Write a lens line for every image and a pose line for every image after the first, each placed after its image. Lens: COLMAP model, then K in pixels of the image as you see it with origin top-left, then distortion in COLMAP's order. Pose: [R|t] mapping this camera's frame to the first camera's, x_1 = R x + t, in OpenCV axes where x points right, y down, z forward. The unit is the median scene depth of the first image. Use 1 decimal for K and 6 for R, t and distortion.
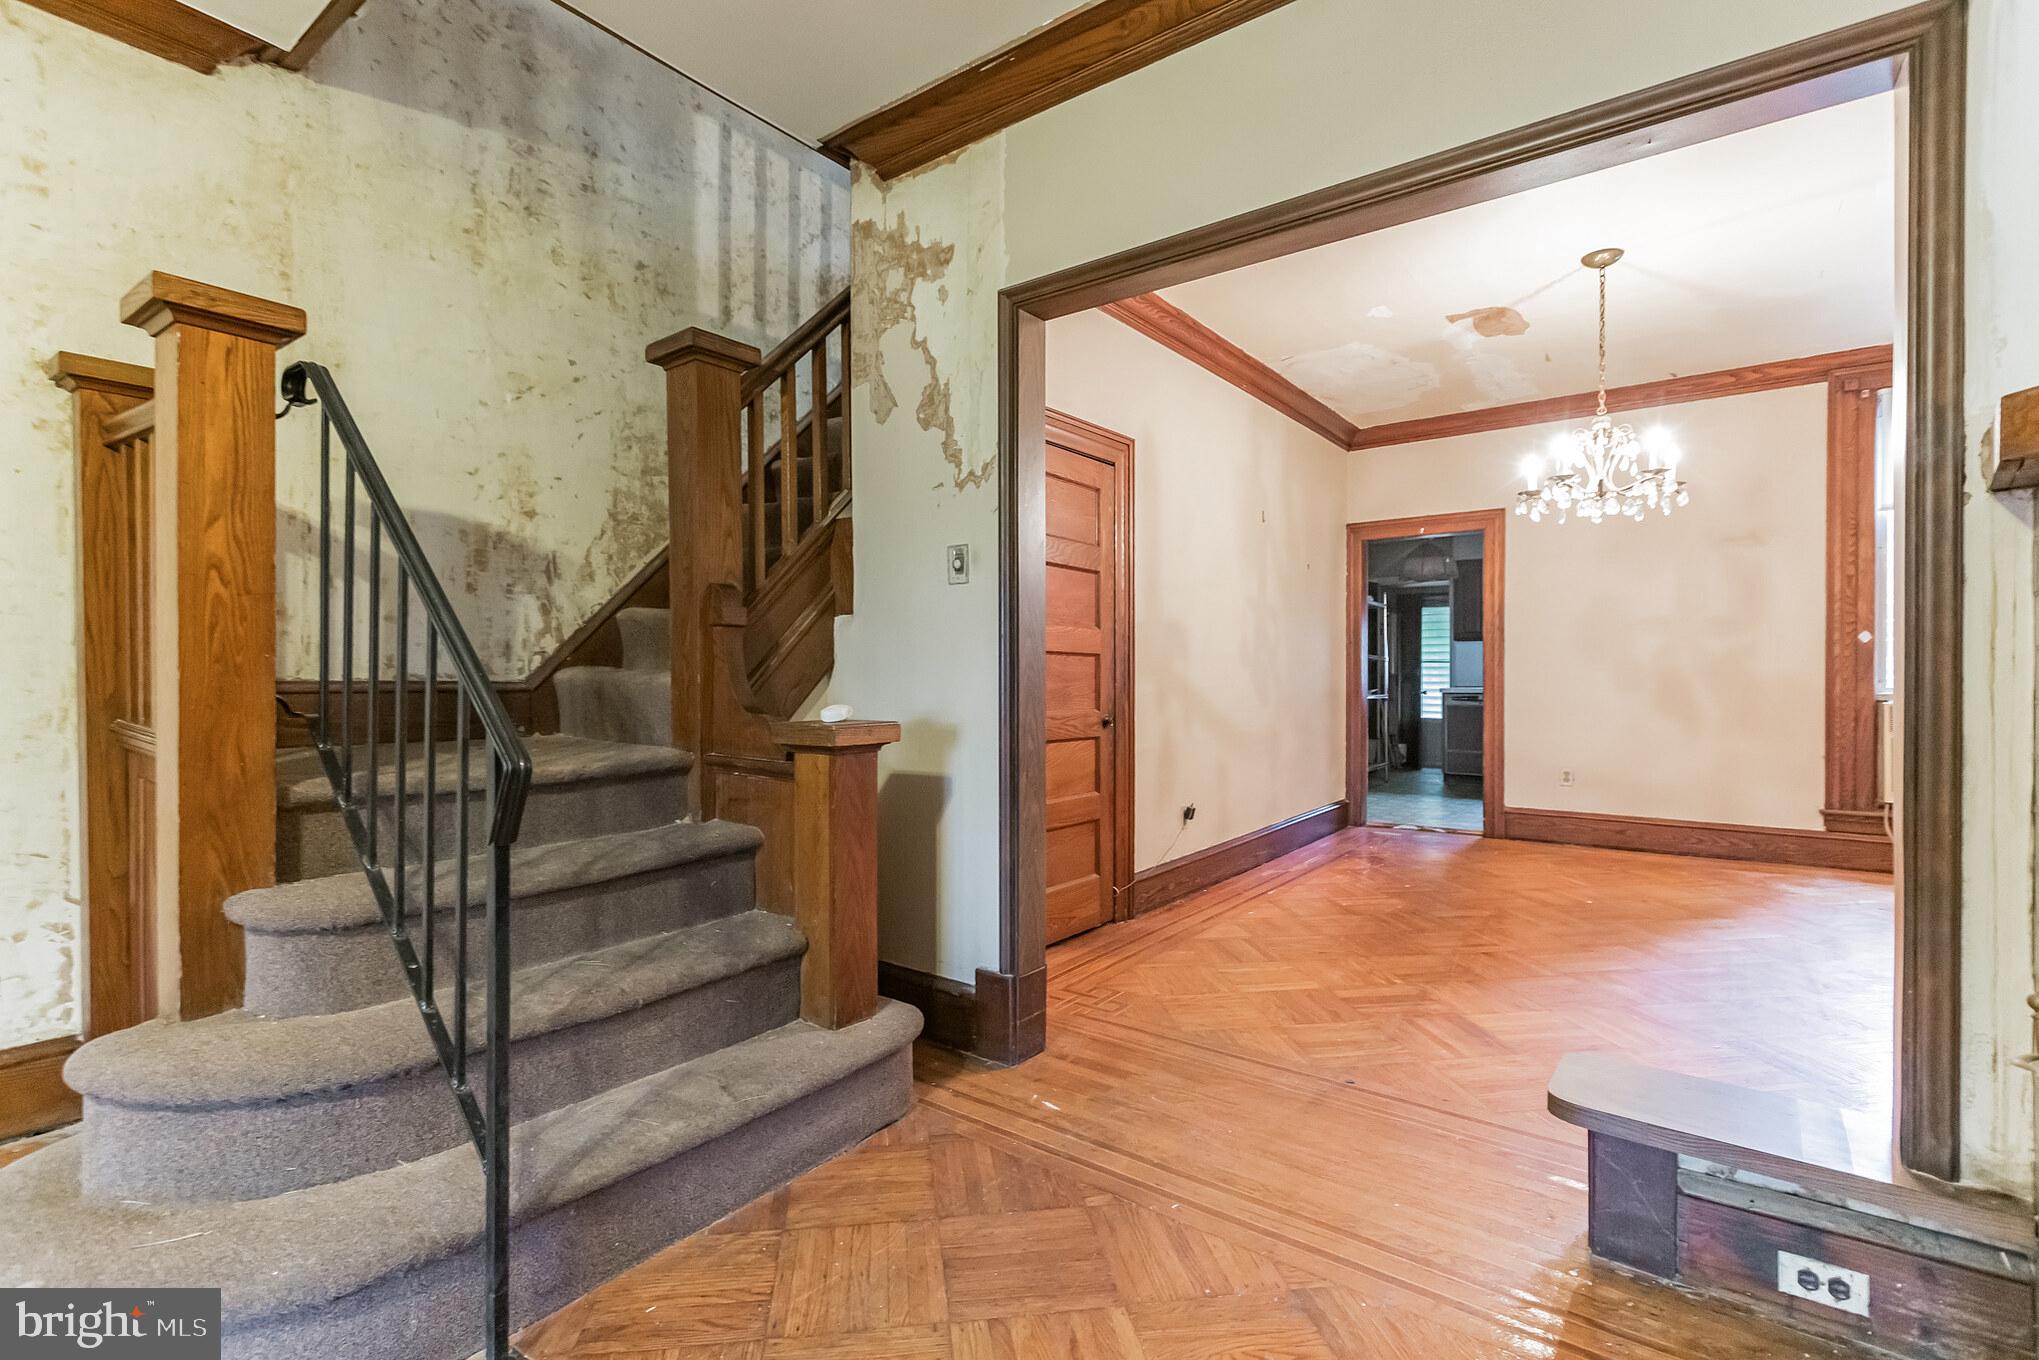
lens RADIAL K [[926.3, 0, 1004.9], [0, 926.3, 682.0], [0, 0, 1]] dist [0.005417, 0.000841]
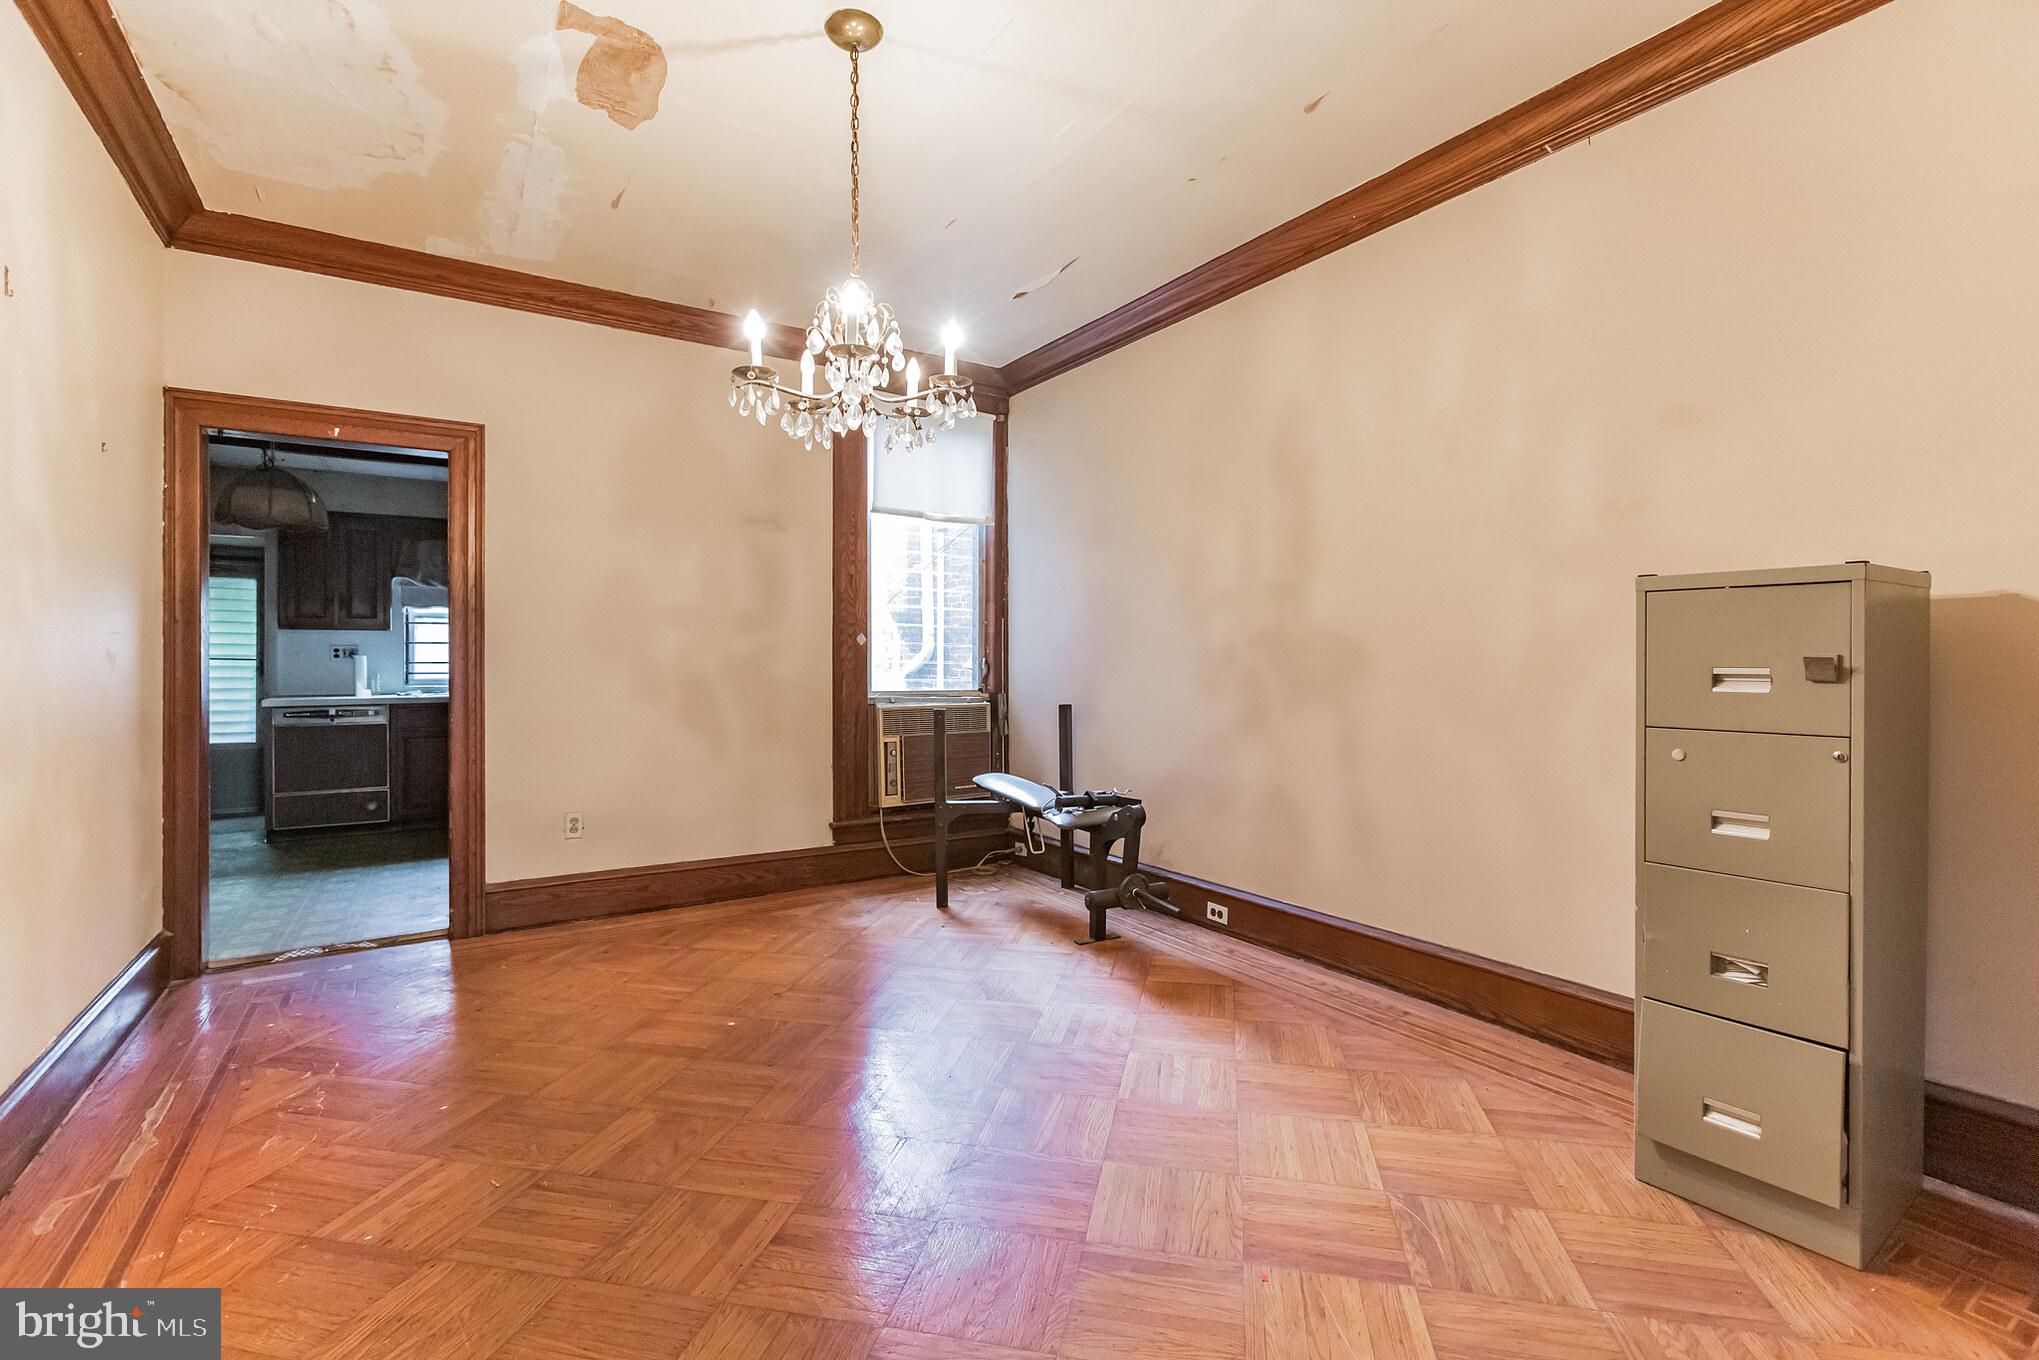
lens RADIAL K [[926.3, 0, 1020.3], [0, 926.3, 666.4], [0, 0, 1]] dist [0.005417, 0.000841]
pose [[0.332916, 0.003115, 0.942951, 0.075022], [0.010769, 0.999917, -0.007105, -0.014503], [-0.942895, 0.012521, 0.332855, 0.640262]]
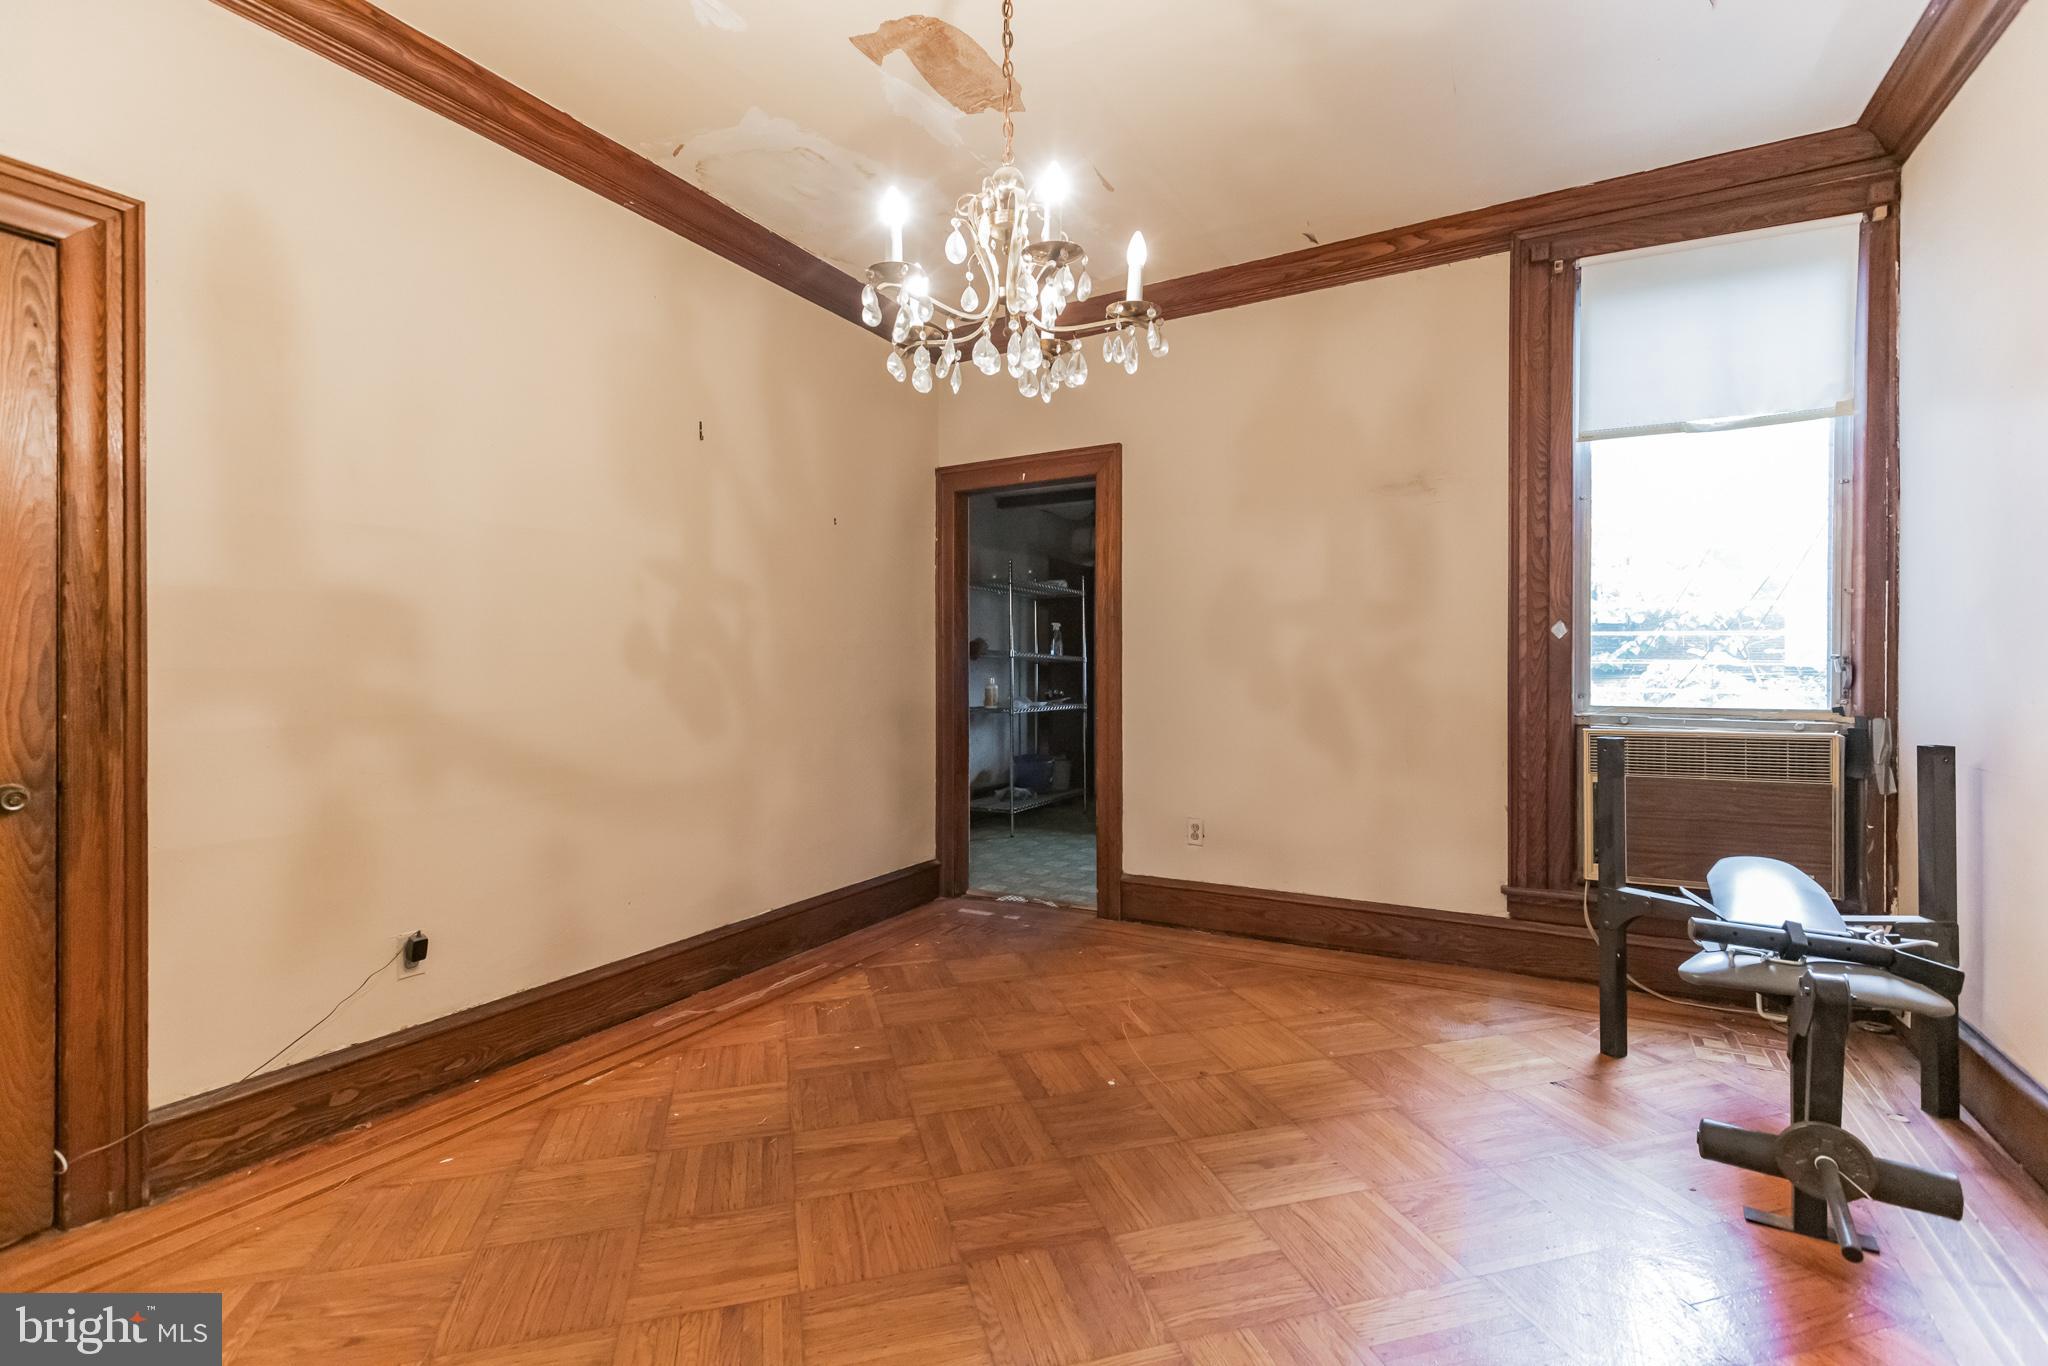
lens RADIAL K [[935.7, 0, 1012.4], [0, 935.7, 677.1], [0, 0, 1]] dist [0.002505, 0.002317]
pose [[0.989597, -0.000294, 0.143868, 0.535617], [0.000550, 0.999998, -0.001738, -0.016661], [-0.143867, 0.001799, 0.989595, 0.476540]]
